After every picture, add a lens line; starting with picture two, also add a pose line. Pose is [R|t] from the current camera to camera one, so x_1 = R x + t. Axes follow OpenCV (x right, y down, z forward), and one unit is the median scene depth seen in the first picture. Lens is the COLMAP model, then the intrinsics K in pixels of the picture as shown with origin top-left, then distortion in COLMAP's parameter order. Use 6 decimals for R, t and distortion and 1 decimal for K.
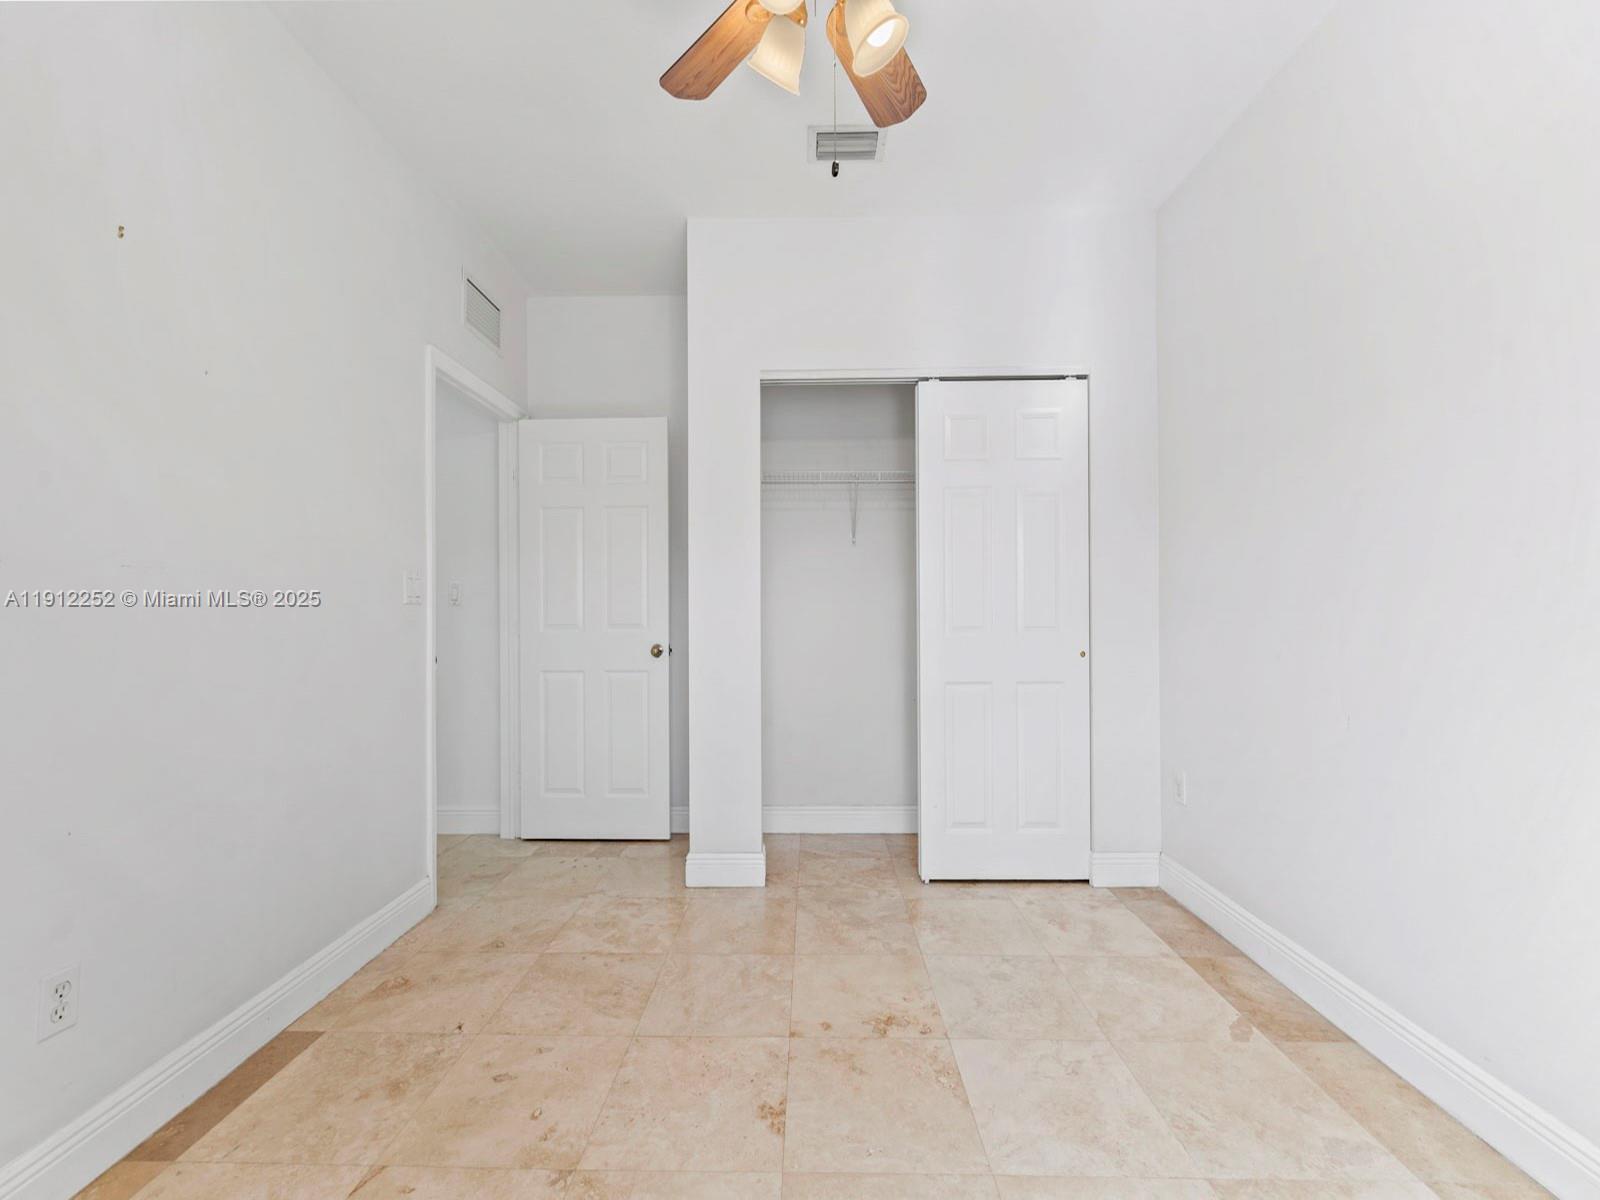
lens RADIAL K [[650.6, 0, 799.5], [0, 650.6, 605.1], [0, 0, 1]] dist [0.001003, -0.001162]
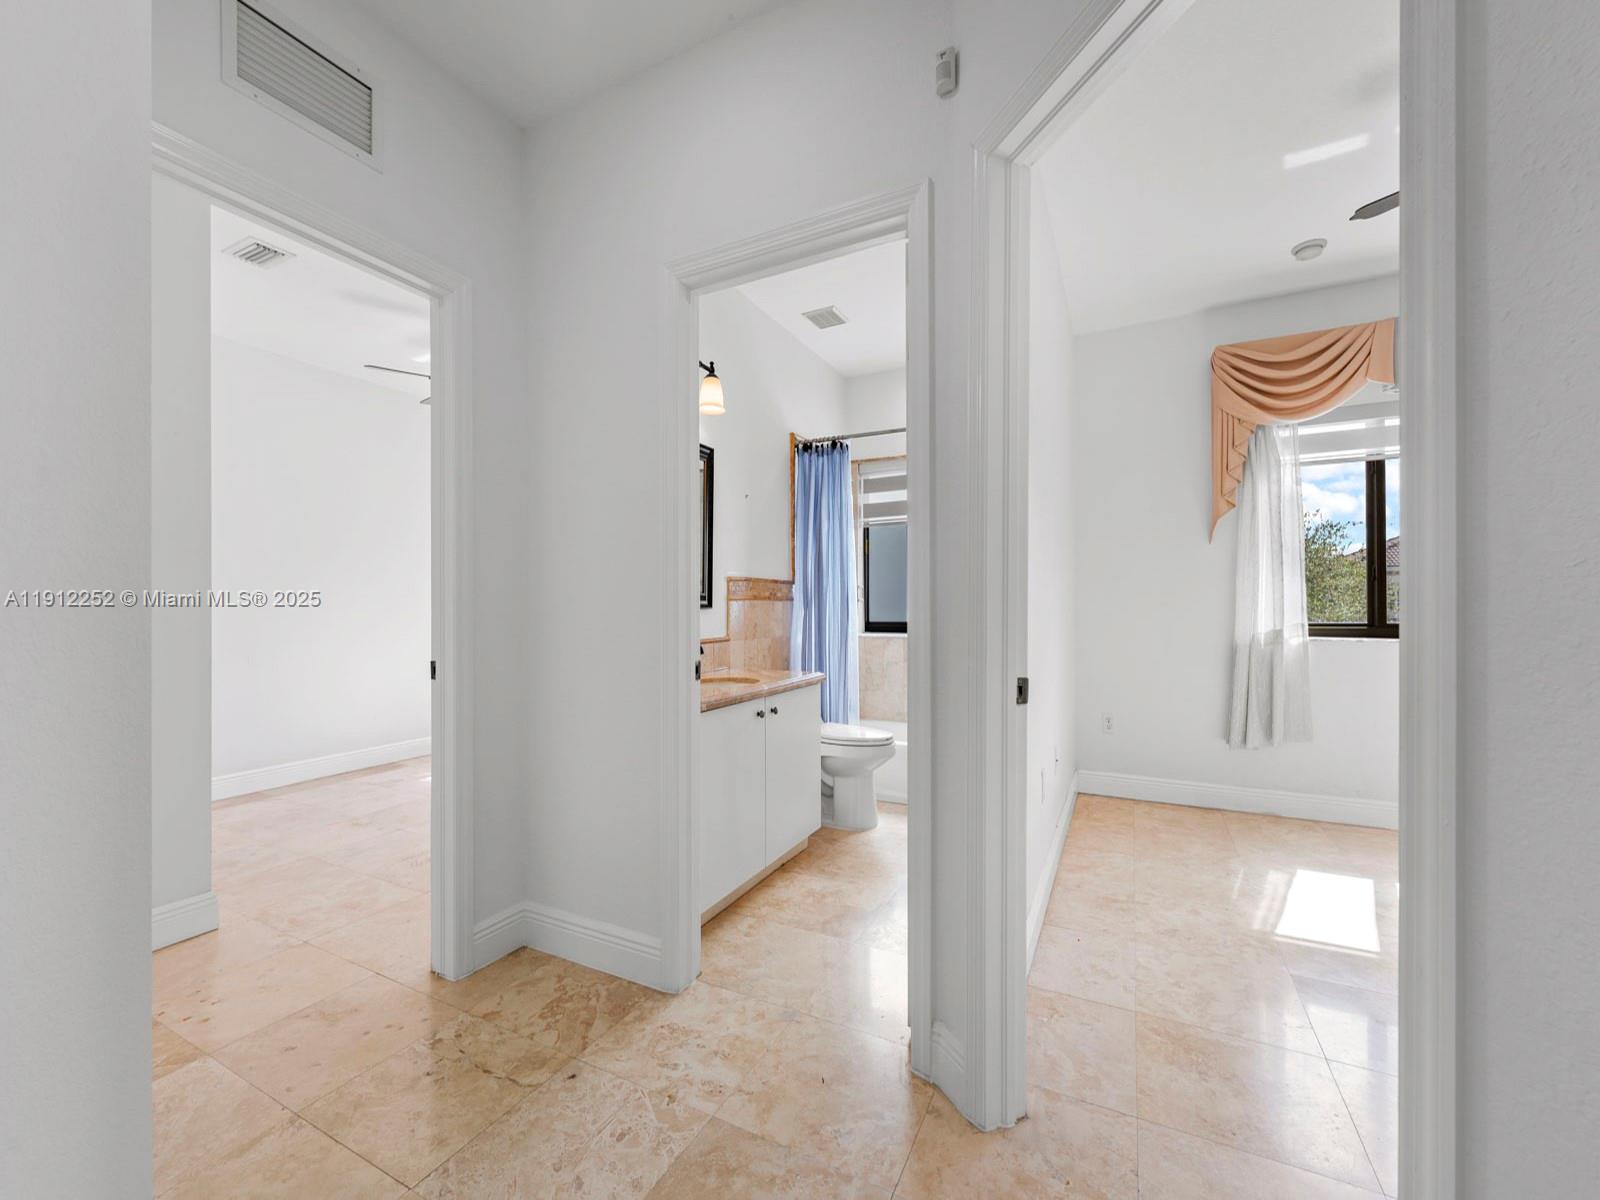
lens RADIAL K [[650.6, 0, 796.6], [0, 650.6, 607.2], [0, 0, 1]] dist [0.001003, -0.001162]
pose [[-0.895835, 0.003353, 0.444375, -1.448786], [-0.000979, 0.999954, -0.009520, 0.017329], [-0.444387, -0.008964, -0.895790, 1.666775]]
